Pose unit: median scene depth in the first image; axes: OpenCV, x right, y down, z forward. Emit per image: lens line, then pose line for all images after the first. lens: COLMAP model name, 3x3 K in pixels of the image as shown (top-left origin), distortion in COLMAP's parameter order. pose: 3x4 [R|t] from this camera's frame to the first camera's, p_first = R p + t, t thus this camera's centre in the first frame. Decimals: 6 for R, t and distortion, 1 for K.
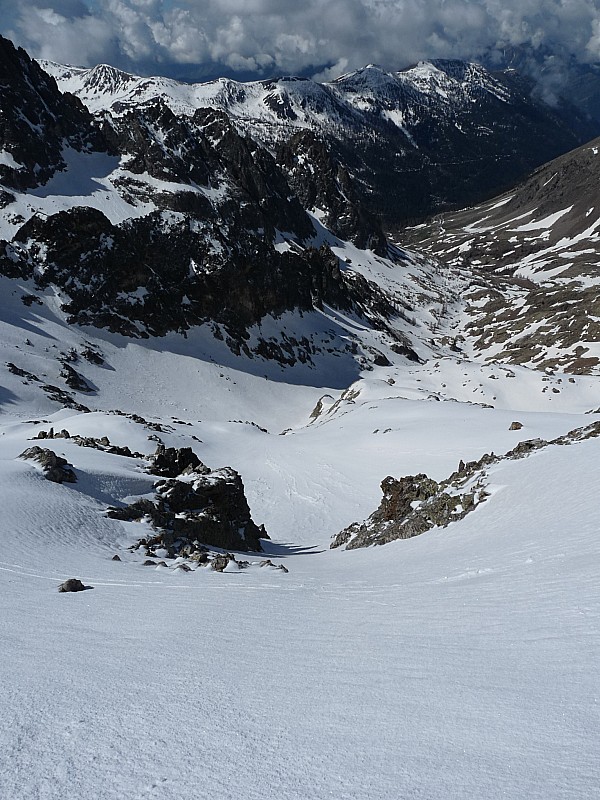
lens RADIAL K [[647.8, 0, 303.5], [0, 647.8, 405.0], [0, 0, 1]] dist [-0.012864, -0.027247]
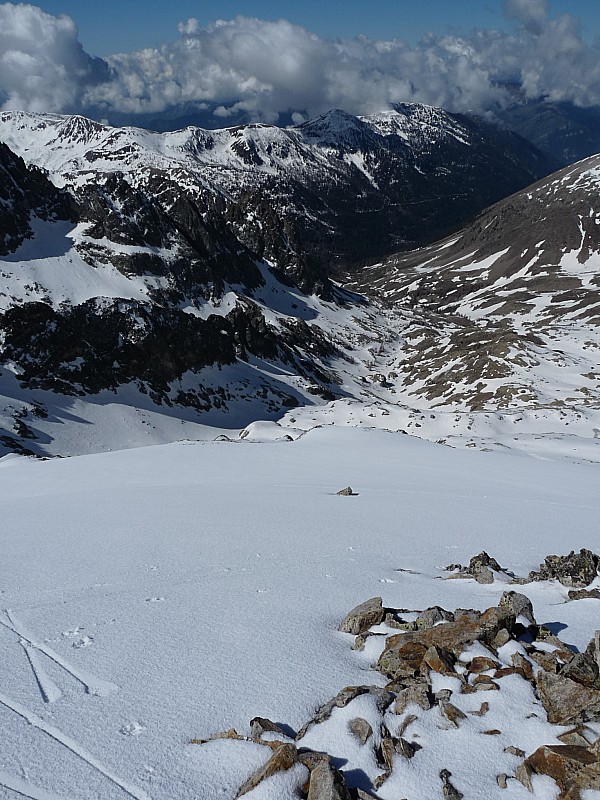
lens RADIAL K [[647.8, 0, 305.1], [0, 647.8, 407.5], [0, 0, 1]] dist [-0.012864, -0.027247]
pose [[0.999328, -0.023948, 0.027763, 0.058150], [0.025078, 0.998840, -0.041111, -0.004470], [-0.026747, 0.041779, 0.998769, -0.111793]]
